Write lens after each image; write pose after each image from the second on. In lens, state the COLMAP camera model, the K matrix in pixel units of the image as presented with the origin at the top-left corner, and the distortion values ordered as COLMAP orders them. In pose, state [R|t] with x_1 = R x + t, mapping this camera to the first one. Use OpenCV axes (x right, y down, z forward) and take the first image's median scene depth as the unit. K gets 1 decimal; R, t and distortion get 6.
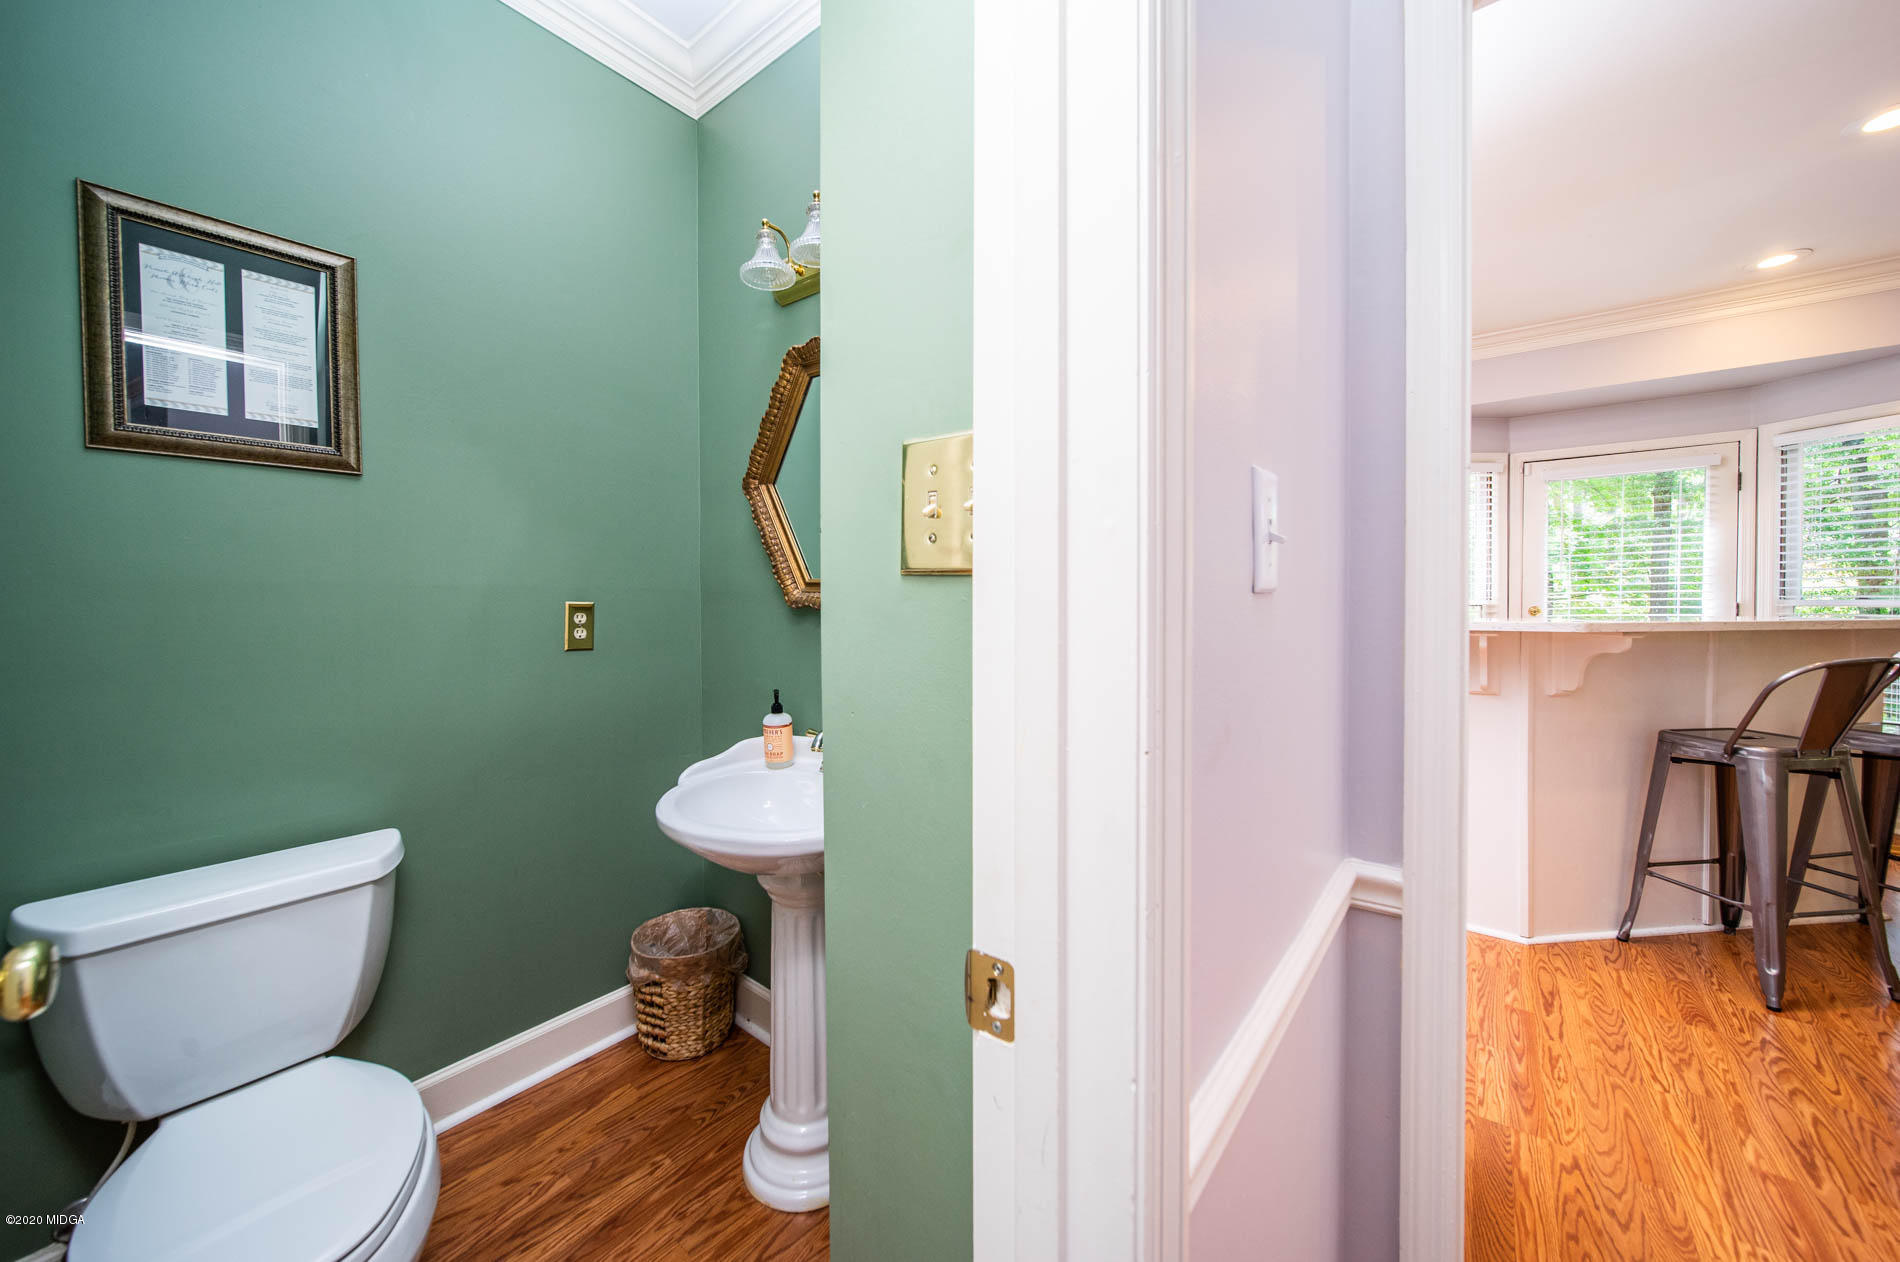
lens RADIAL K [[667.4, 0, 944.6], [0, 667.4, 635.7], [0, 0, 1]] dist [0.004447, -0.001996]
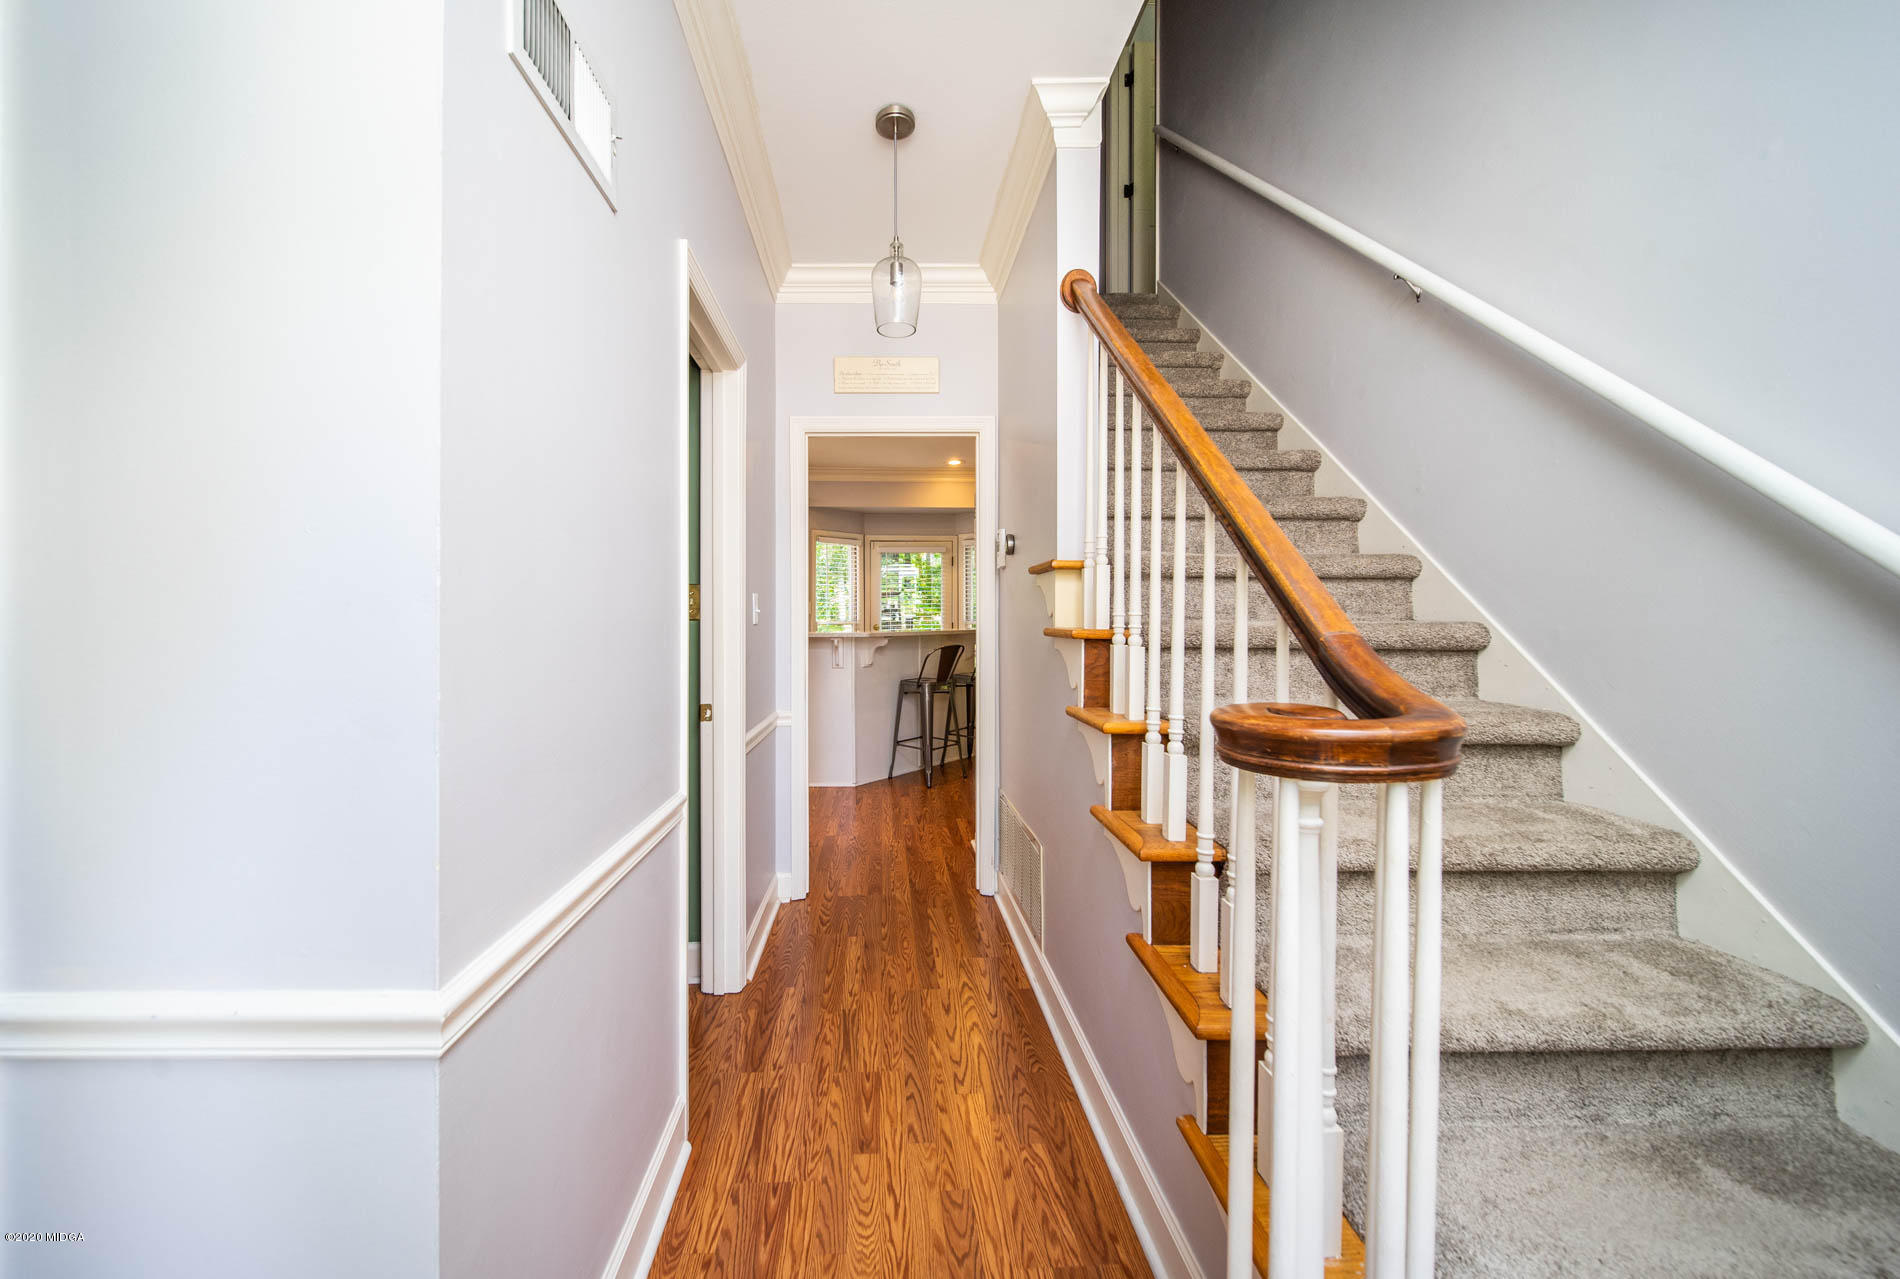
lens RADIAL K [[717.4, 0, 894.2], [0, 717.4, 615.3], [0, 0, 1]] dist [-0.001220, -0.000594]
pose [[0.766521, 0.015815, 0.642024, -0.495676], [0.018400, 0.998746, -0.046571, 0.034820], [-0.641955, 0.047511, 0.765269, -0.841768]]
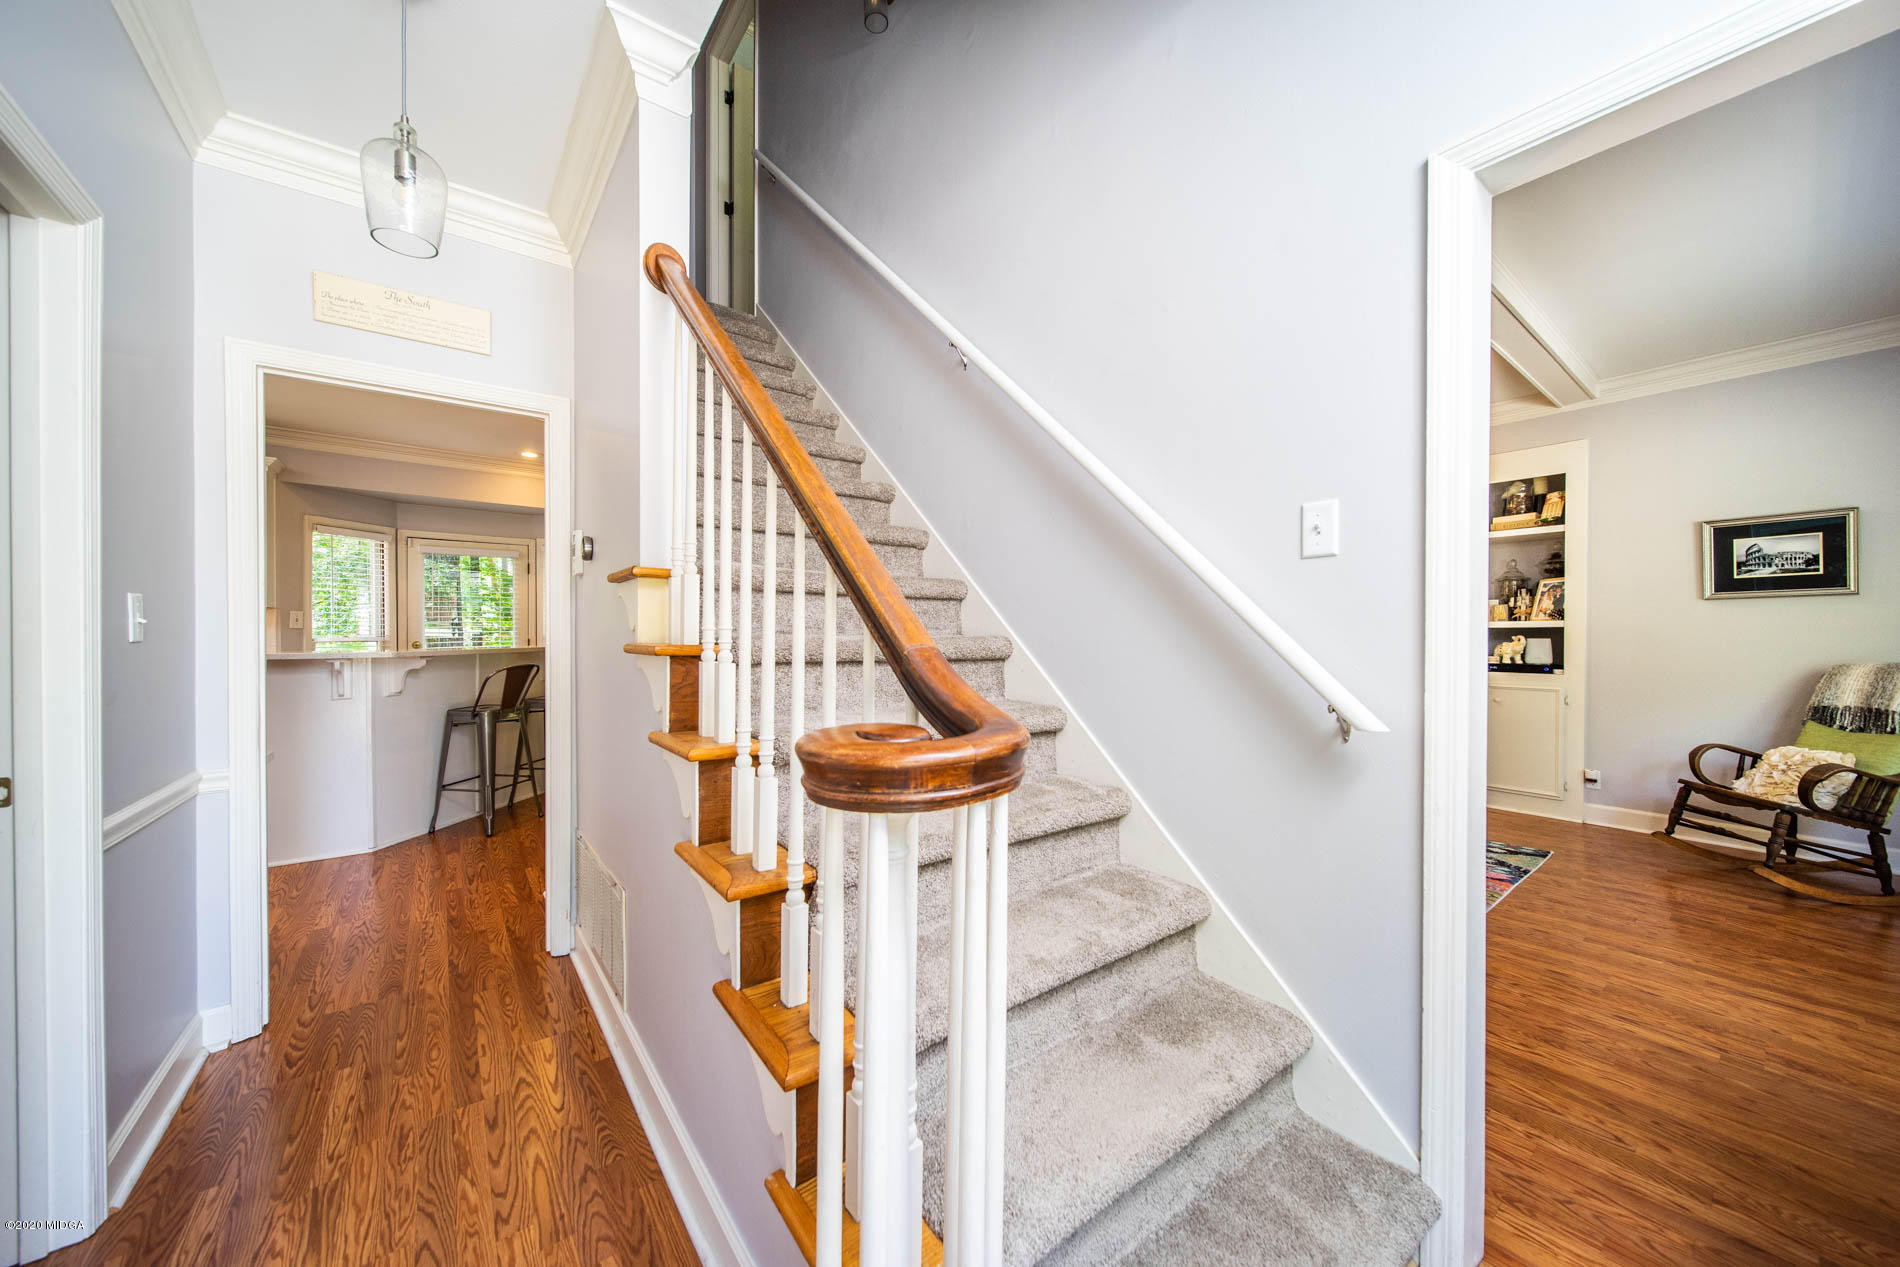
lens RADIAL K [[667.4, 0, 944.6], [0, 667.4, 638.2], [0, 0, 1]] dist [0.004447, -0.001996]
pose [[0.252291, 0.007103, 0.967625, -0.353518], [0.040008, 0.999041, -0.017765, 0.032522], [-0.966824, 0.043195, 0.251765, -0.779398]]
